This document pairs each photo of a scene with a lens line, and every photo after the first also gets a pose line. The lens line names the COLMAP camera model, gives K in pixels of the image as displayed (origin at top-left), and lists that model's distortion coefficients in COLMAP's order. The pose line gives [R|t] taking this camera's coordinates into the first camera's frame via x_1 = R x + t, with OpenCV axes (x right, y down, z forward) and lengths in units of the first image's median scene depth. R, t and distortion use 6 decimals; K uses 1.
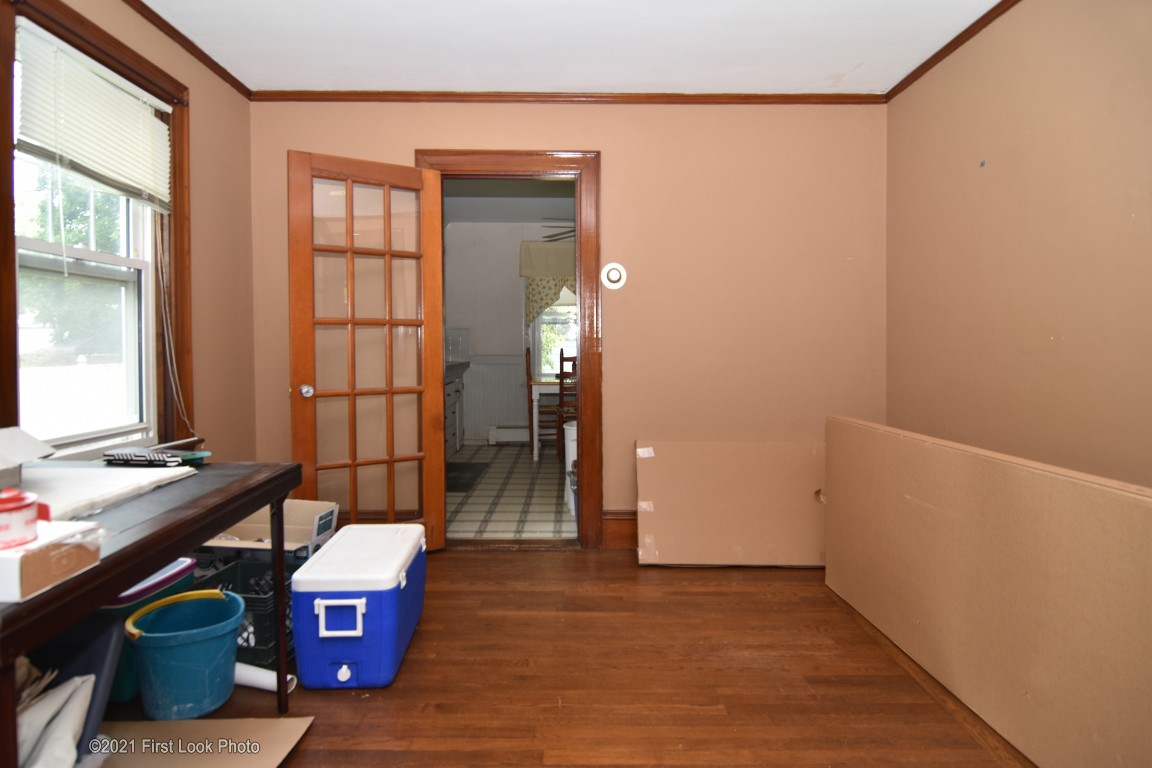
lens RADIAL K [[596.7, 0, 541.0], [0, 596.7, 359.2], [0, 0, 1]] dist [-0.002918, -0.016393]
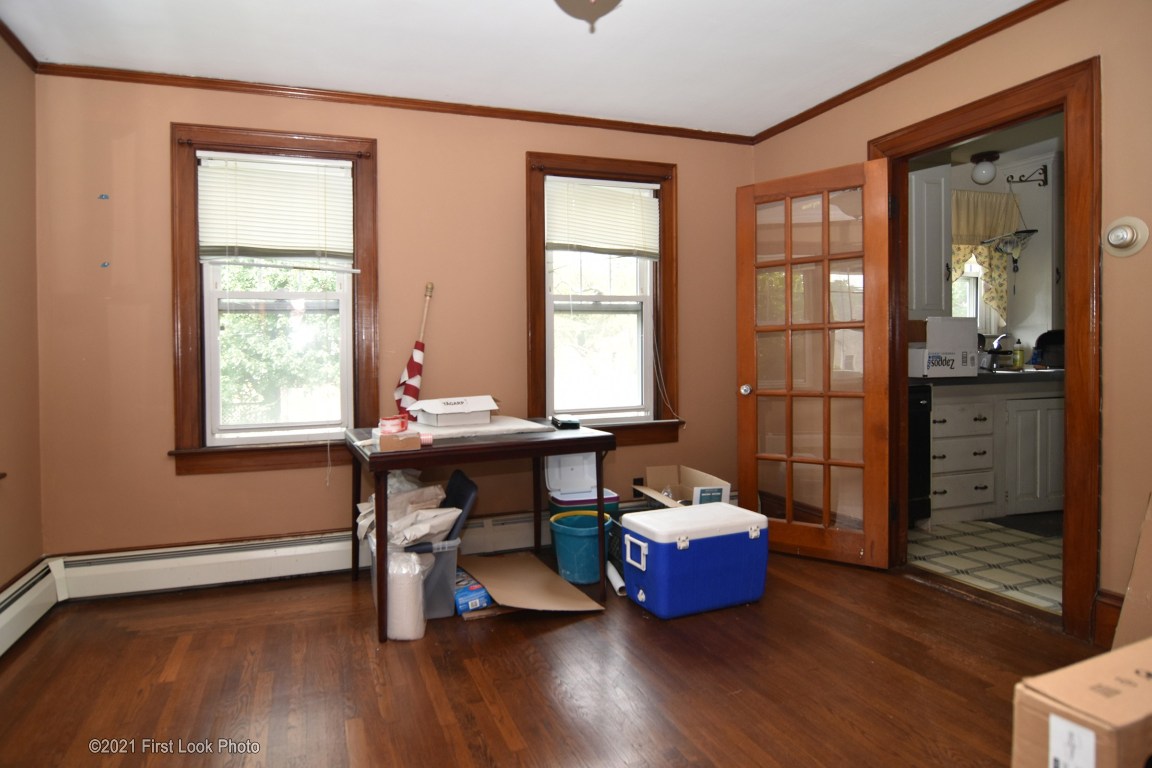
lens RADIAL K [[654.9, 0, 573.0], [0, 654.9, 353.0], [0, 0, 1]] dist [0.002377, -0.012597]
pose [[0.362119, -0.007443, -0.932102, 0.718371], [0.001146, 0.999971, -0.007540, -0.009662], [0.932131, 0.001663, 0.362117, 0.224387]]
